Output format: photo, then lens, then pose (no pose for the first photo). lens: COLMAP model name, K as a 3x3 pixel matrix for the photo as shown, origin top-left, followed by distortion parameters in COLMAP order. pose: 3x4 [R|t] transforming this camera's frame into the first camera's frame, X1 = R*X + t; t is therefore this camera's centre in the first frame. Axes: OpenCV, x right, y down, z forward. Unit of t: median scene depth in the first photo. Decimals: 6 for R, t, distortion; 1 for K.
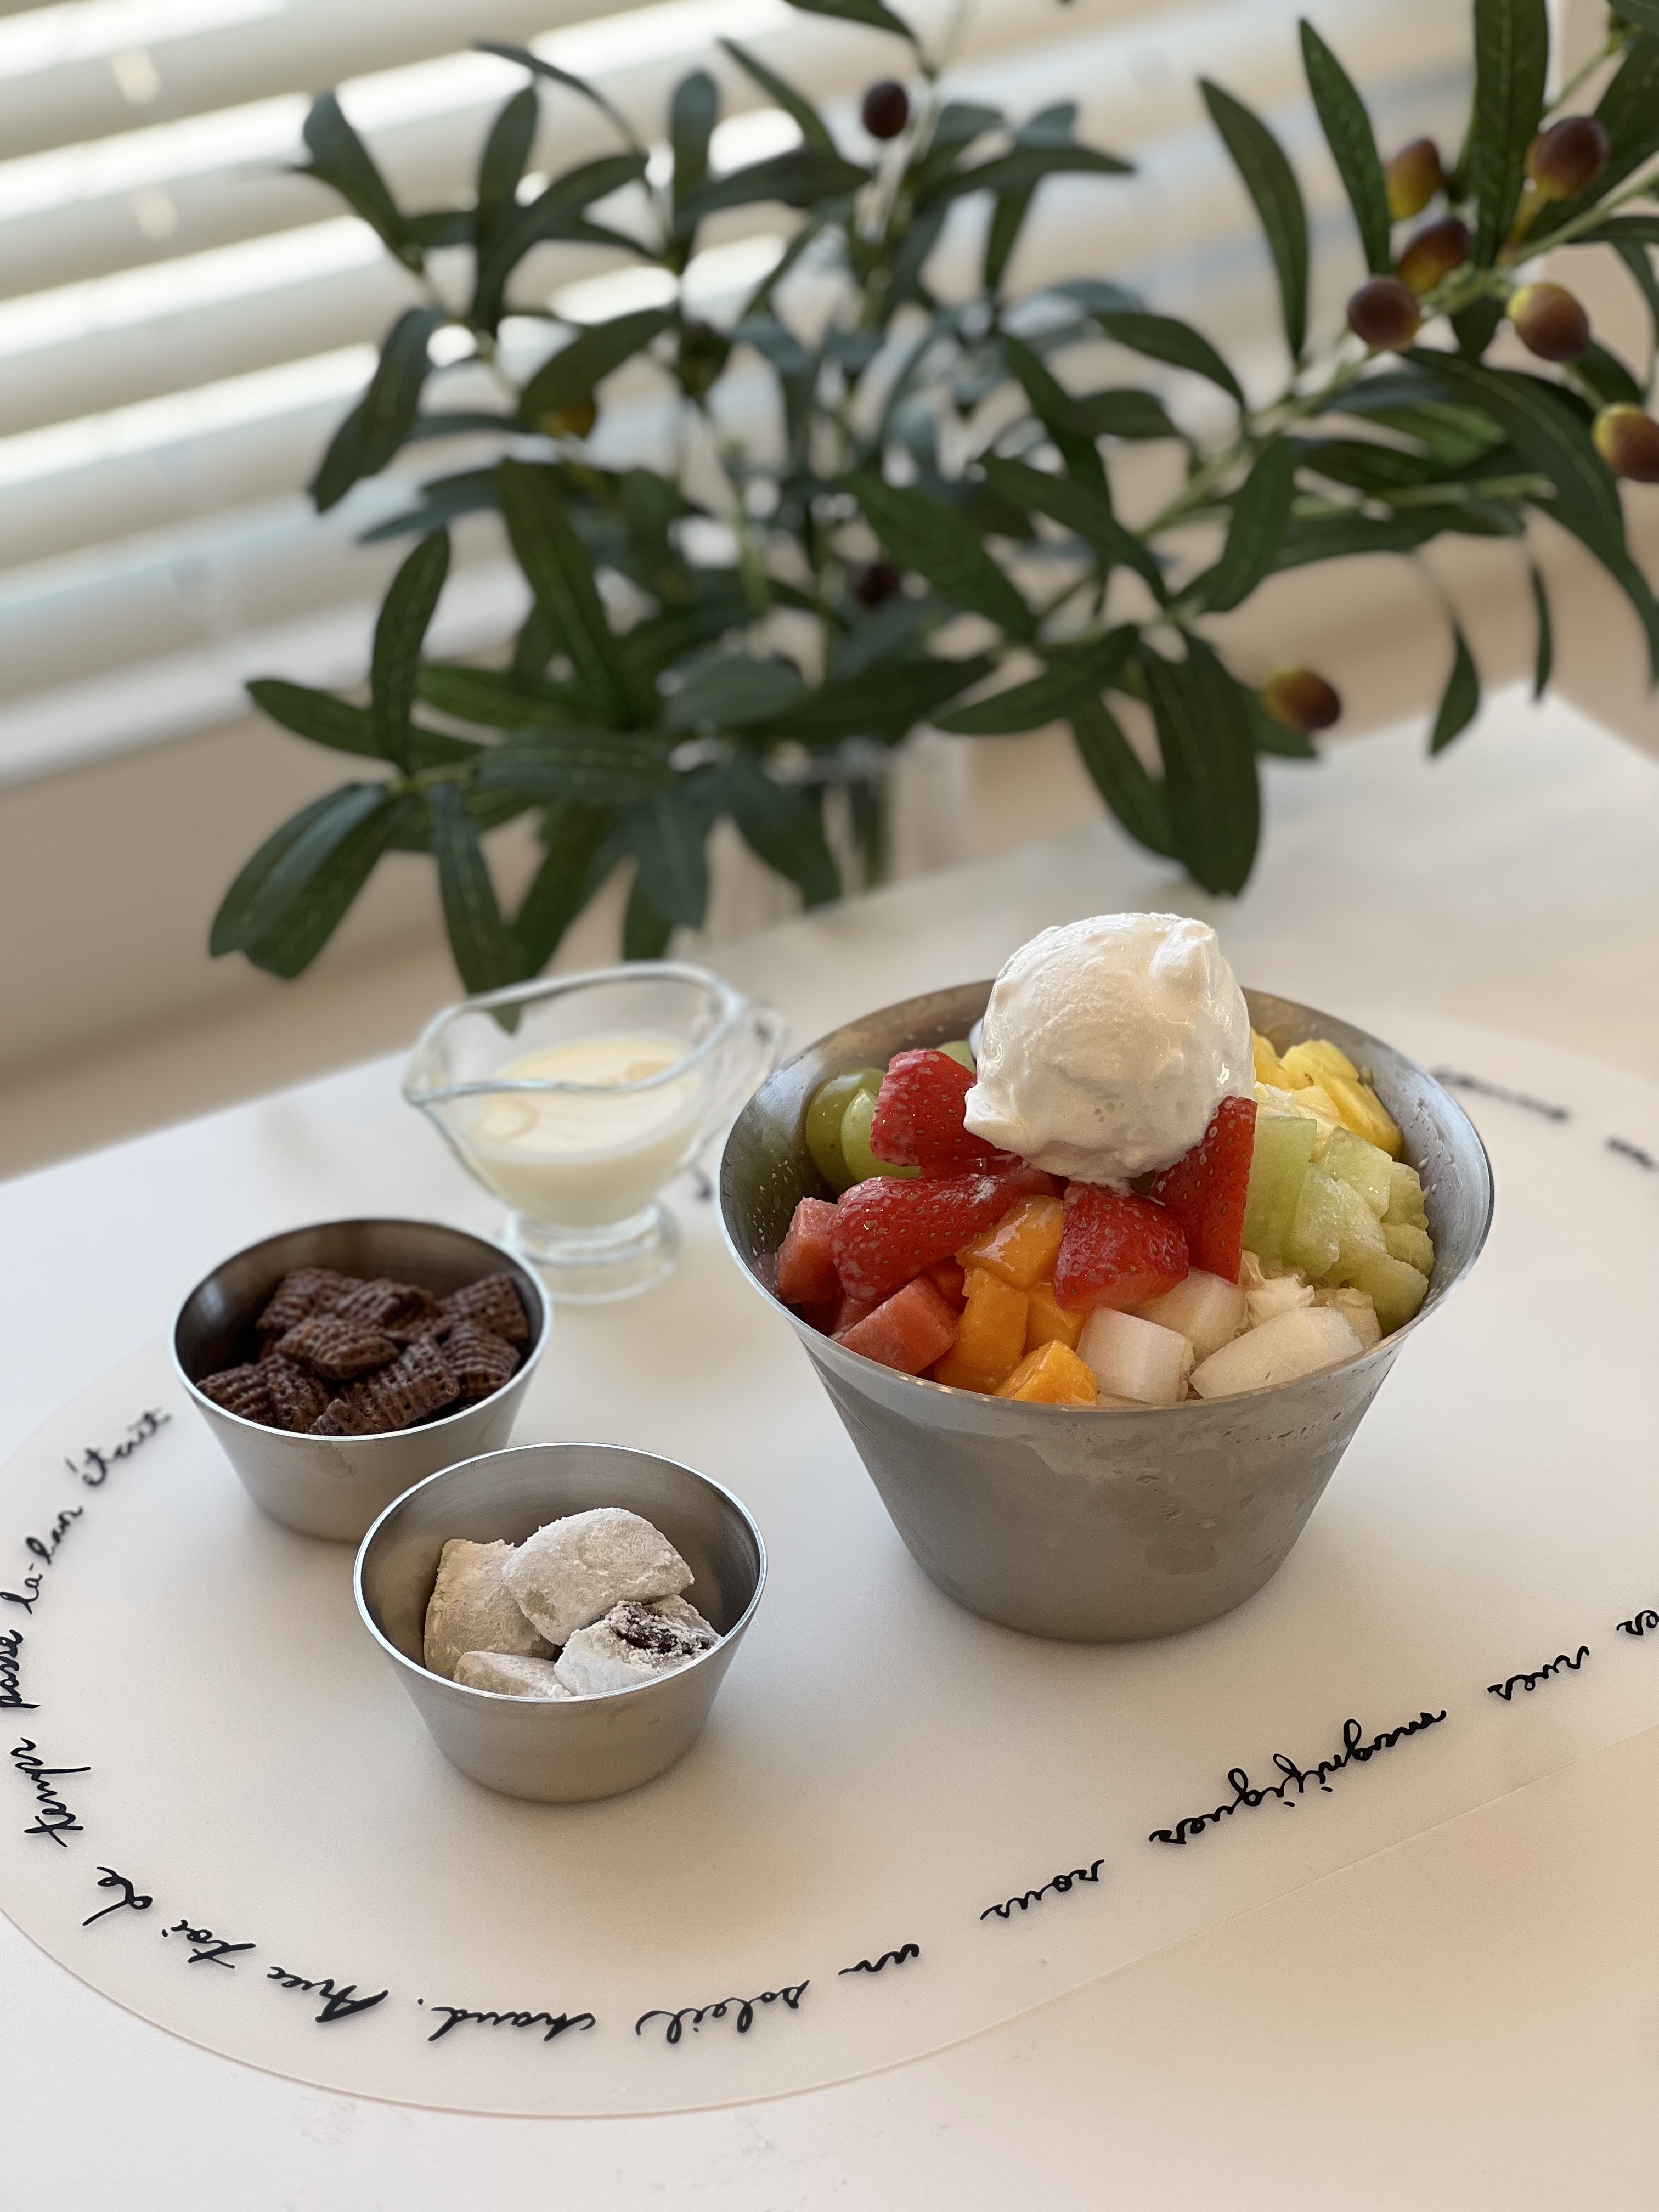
lens RADIAL K [[4988.4, 0, 820.1], [0, 4988.4, 1108.3], [0, 0, 1]] dist [0.098419, 0.000000]
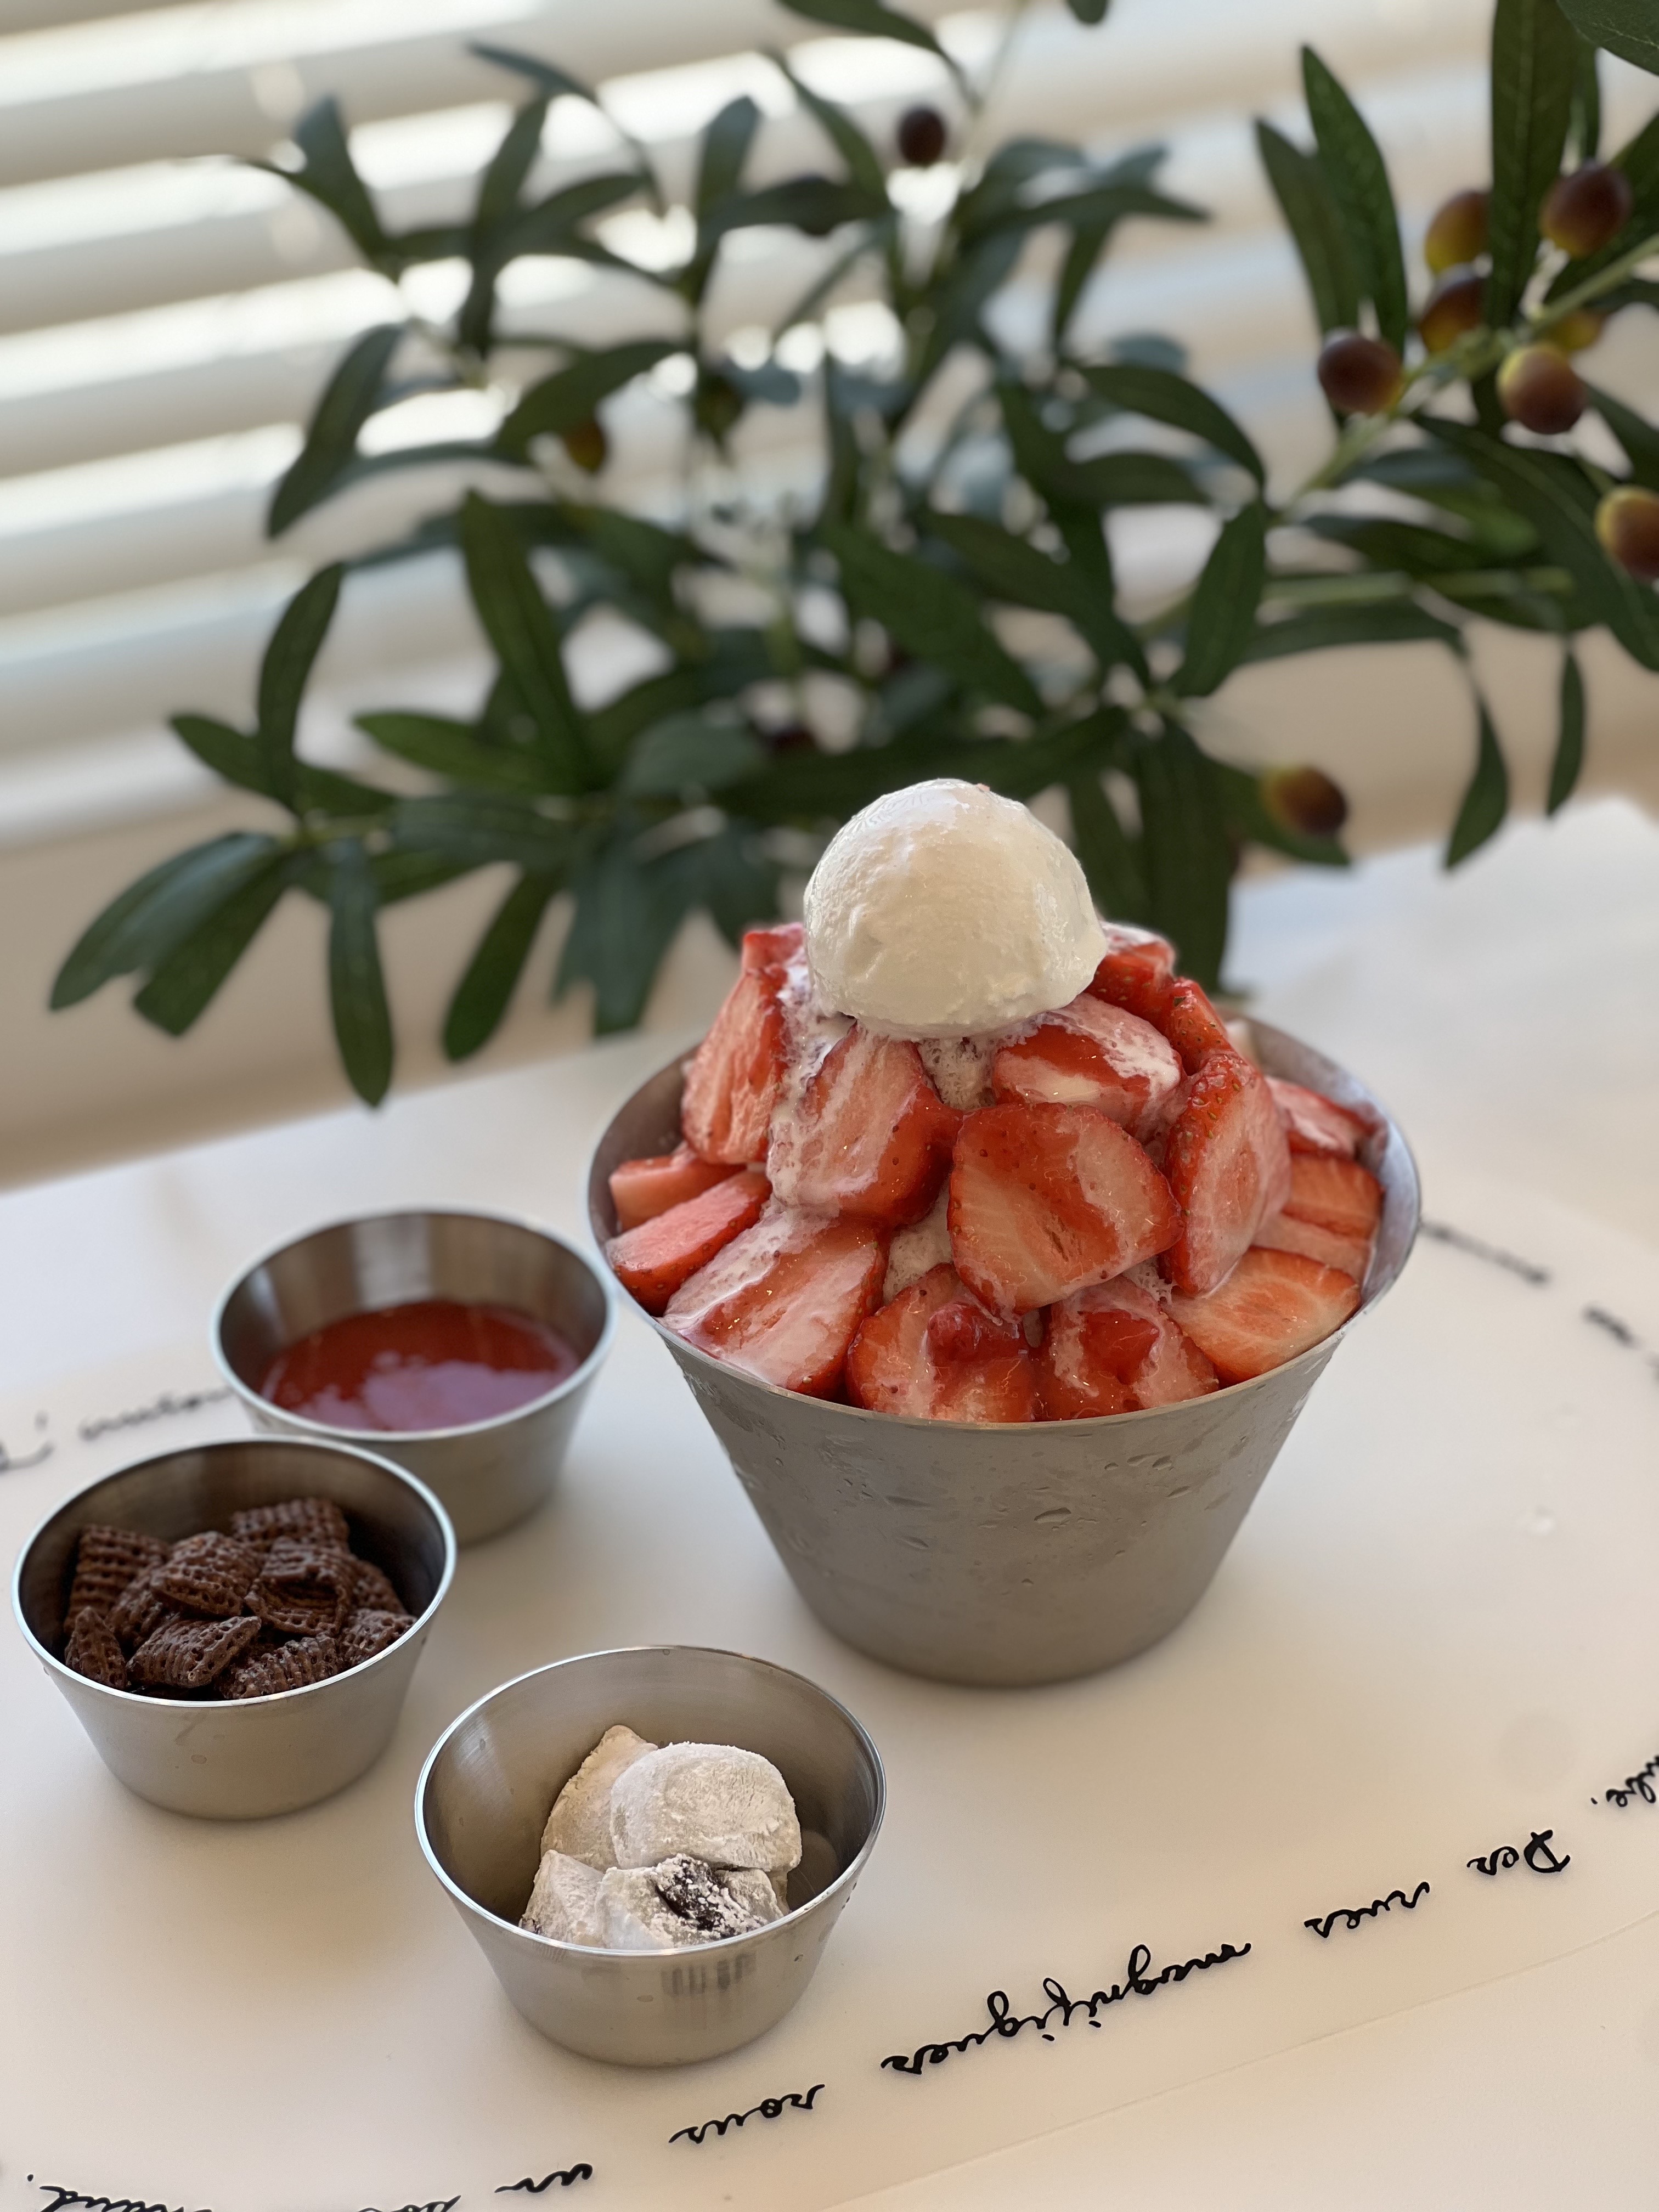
lens RADIAL K [[4988.4, 0, 827.2], [0, 4988.4, 1104.7], [0, 0, 1]] dist [0.098419, 0.000000]
pose [[0.991709, 0.063005, -0.111997, 0.125604], [-0.064803, 0.997820, -0.012480, -0.010446], [0.110967, 0.019634, 0.993630, 0.098419]]
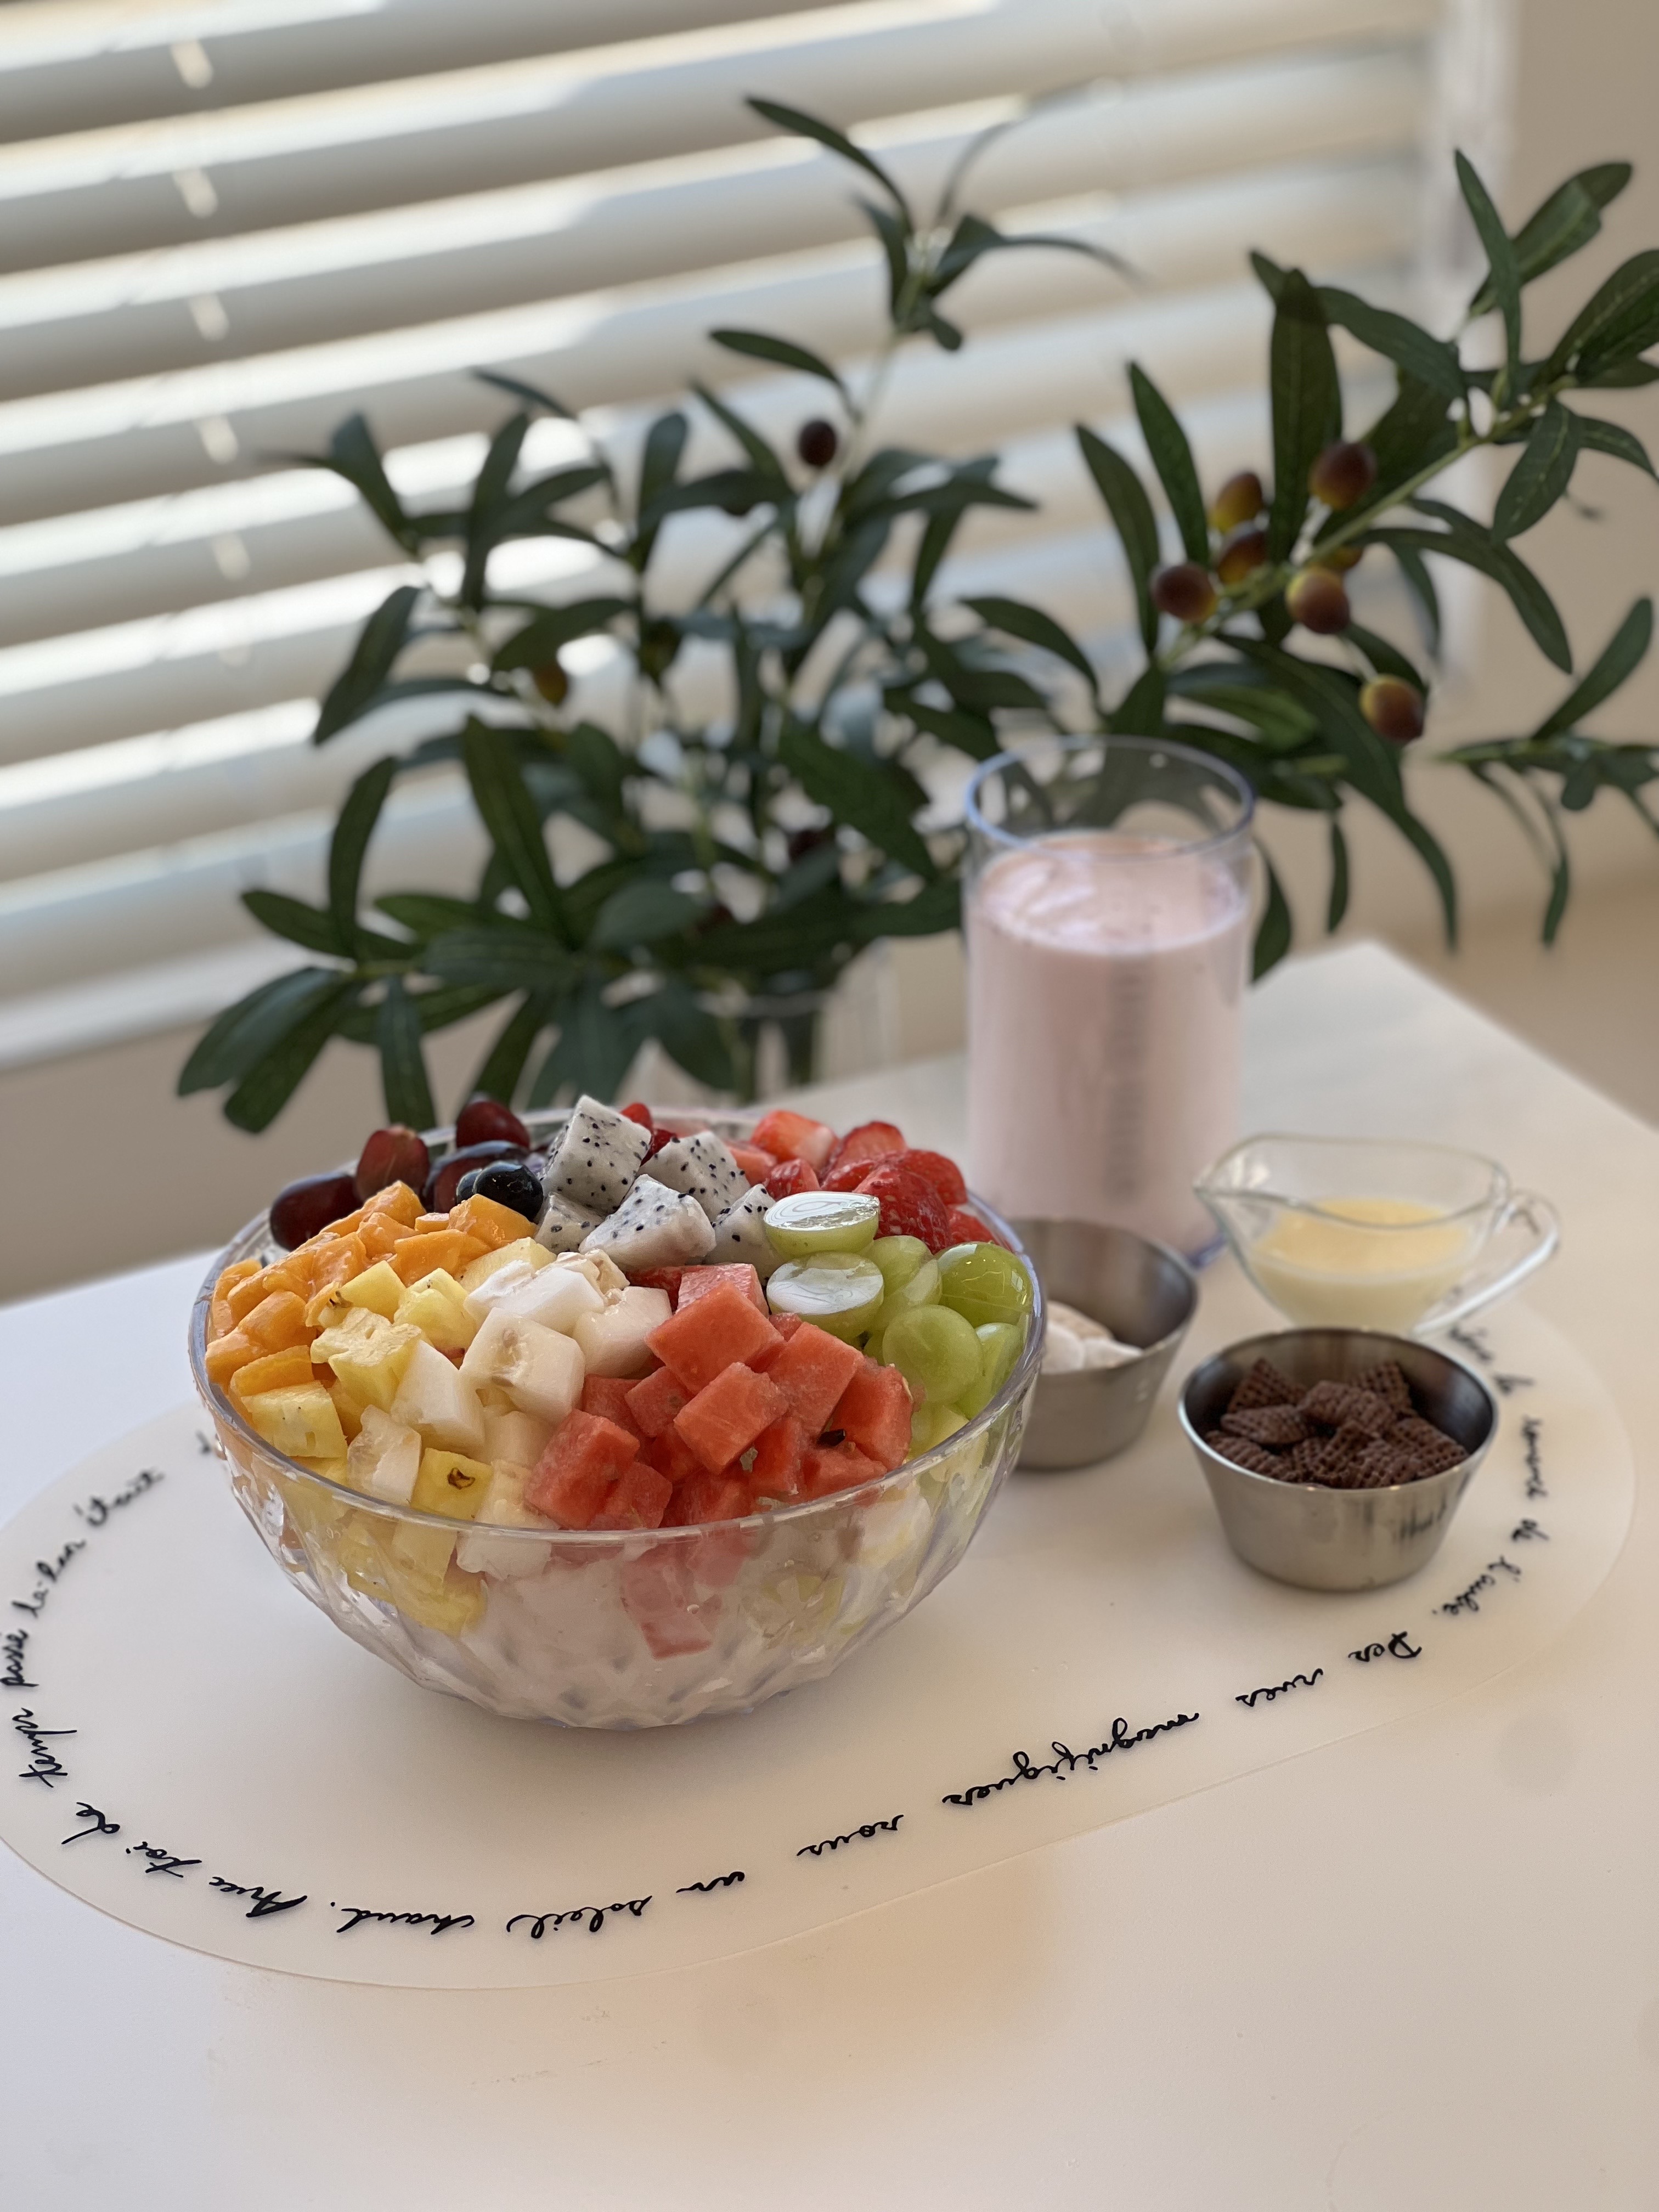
lens RADIAL K [[4988.4, 0, 786.8], [0, 4988.4, 969.6], [0, 0, 1]] dist [0.098419, 0.000000]
pose [[0.999256, 0.021338, -0.032116, 0.054336], [-0.025125, 0.992146, -0.122533, 0.083002], [0.029249, 0.123249, 0.991945, -0.196440]]
